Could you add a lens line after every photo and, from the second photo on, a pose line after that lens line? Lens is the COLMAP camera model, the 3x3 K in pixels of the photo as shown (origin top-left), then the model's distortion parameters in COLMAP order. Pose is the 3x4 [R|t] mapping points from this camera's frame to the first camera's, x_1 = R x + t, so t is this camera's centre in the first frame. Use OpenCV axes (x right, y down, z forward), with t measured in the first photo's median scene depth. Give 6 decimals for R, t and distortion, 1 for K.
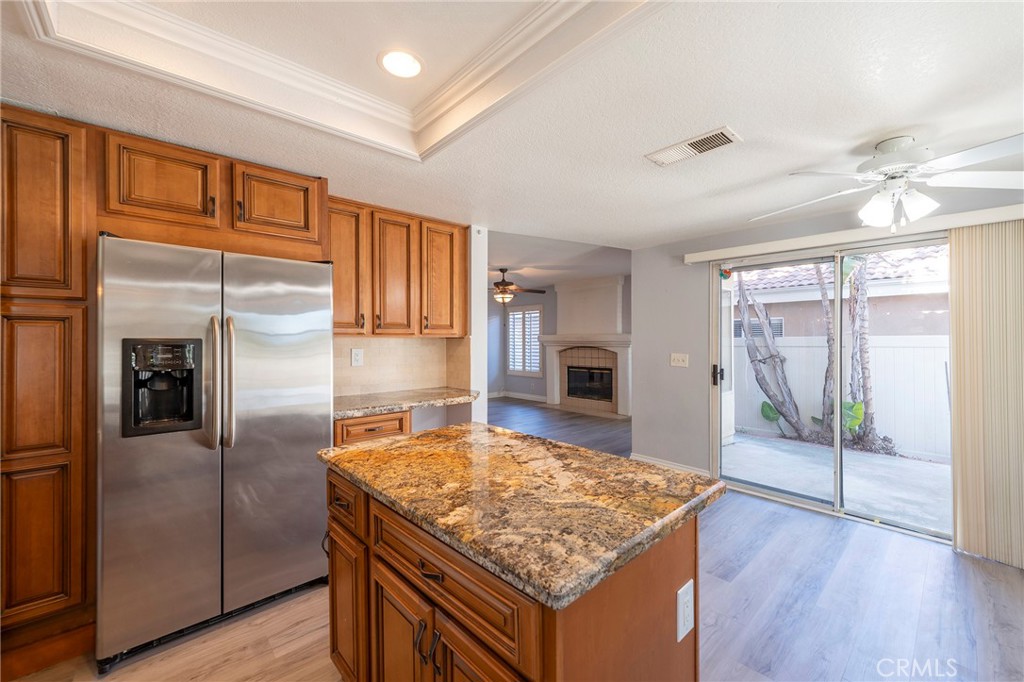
lens RADIAL K [[417.4, 0, 509.3], [0, 417.4, 336.4], [0, 0, 1]] dist [-0.000333, 0.000061]
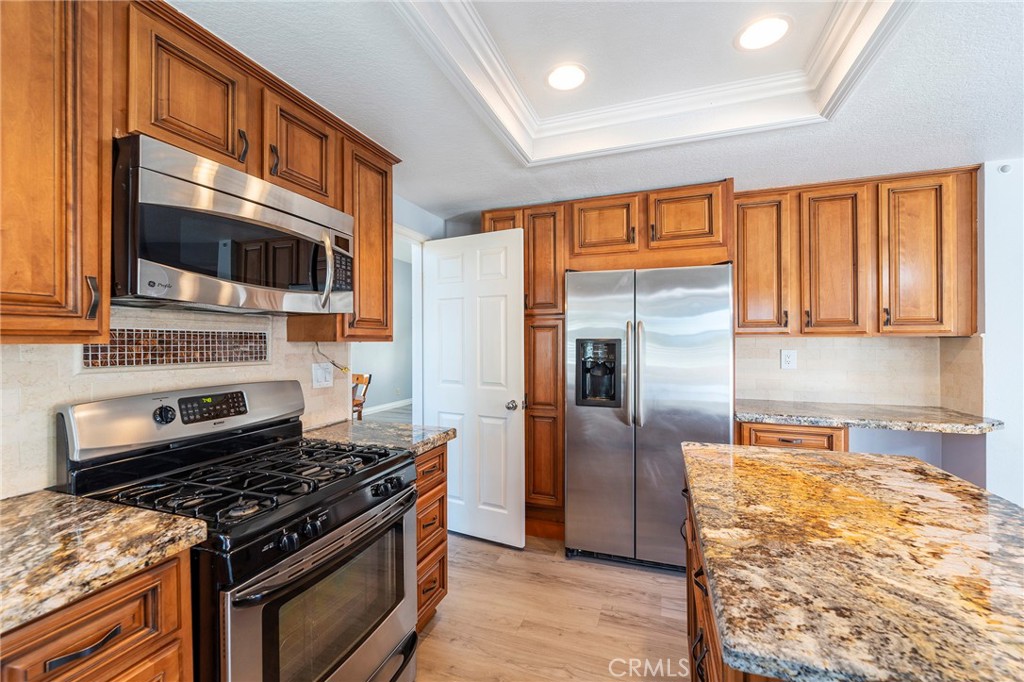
lens RADIAL K [[415.3, 0, 511.7], [0, 415.3, 336.9], [0, 0, 1]] dist [-0.000452, -0.000153]
pose [[0.467958, -0.006688, -0.883725, 0.171194], [0.007608, 0.999965, -0.003539, 0.000615], [0.883718, -0.005067, 0.467992, 0.062925]]
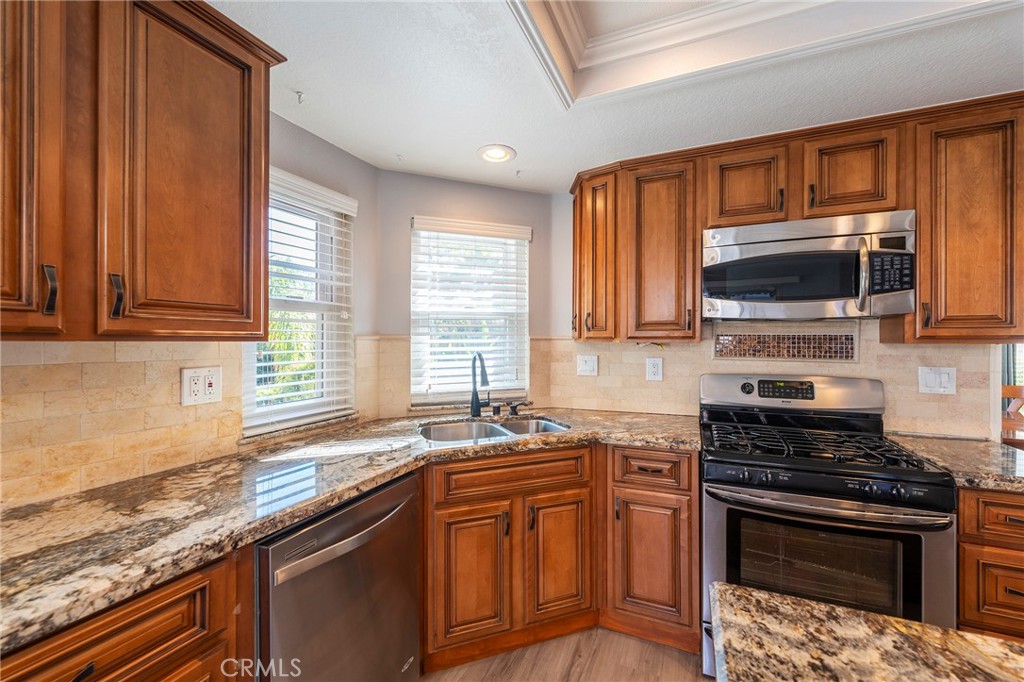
lens RADIAL K [[416.5, 0, 514.4], [0, 416.5, 343.2], [0, 0, 1]] dist [-0.000803, -0.000050]
pose [[-0.911945, 0.001301, -0.410310, 0.264878], [0.001498, 0.999999, -0.000160, 0.002660], [0.410309, -0.000760, -0.911946, 0.464628]]
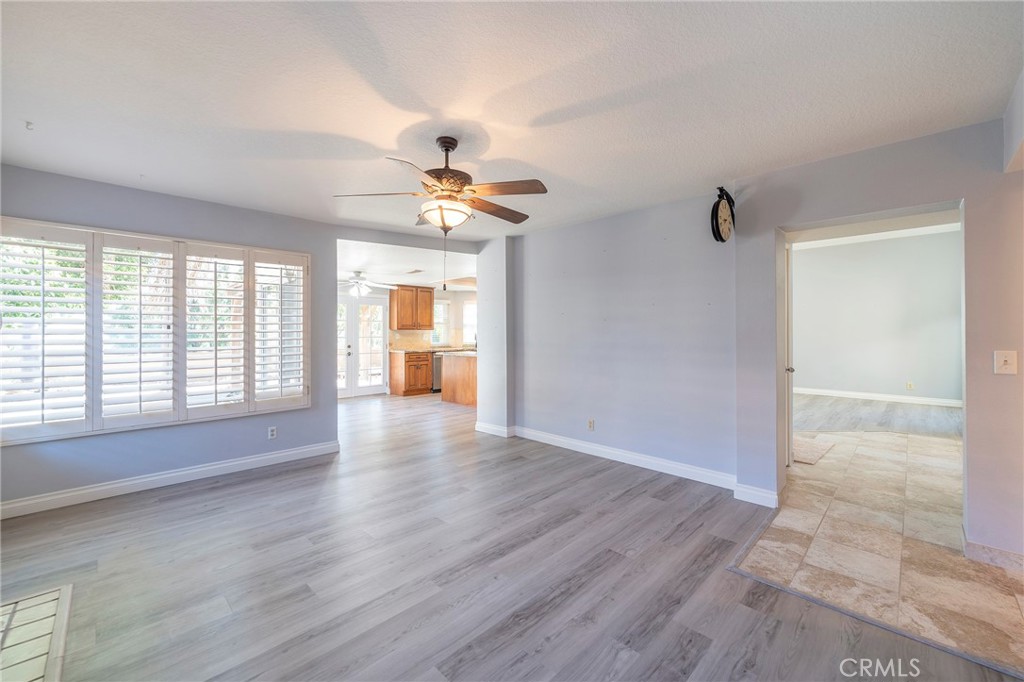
lens RADIAL K [[417.4, 0, 509.3], [0, 417.4, 336.4], [0, 0, 1]] dist [-0.000333, 0.000061]
pose [[-0.998820, 0.004698, -0.048343, -0.124925], [0.004459, 0.999977, 0.005051, 0.038691], [0.048365, 0.004829, -0.998818, 3.353809]]
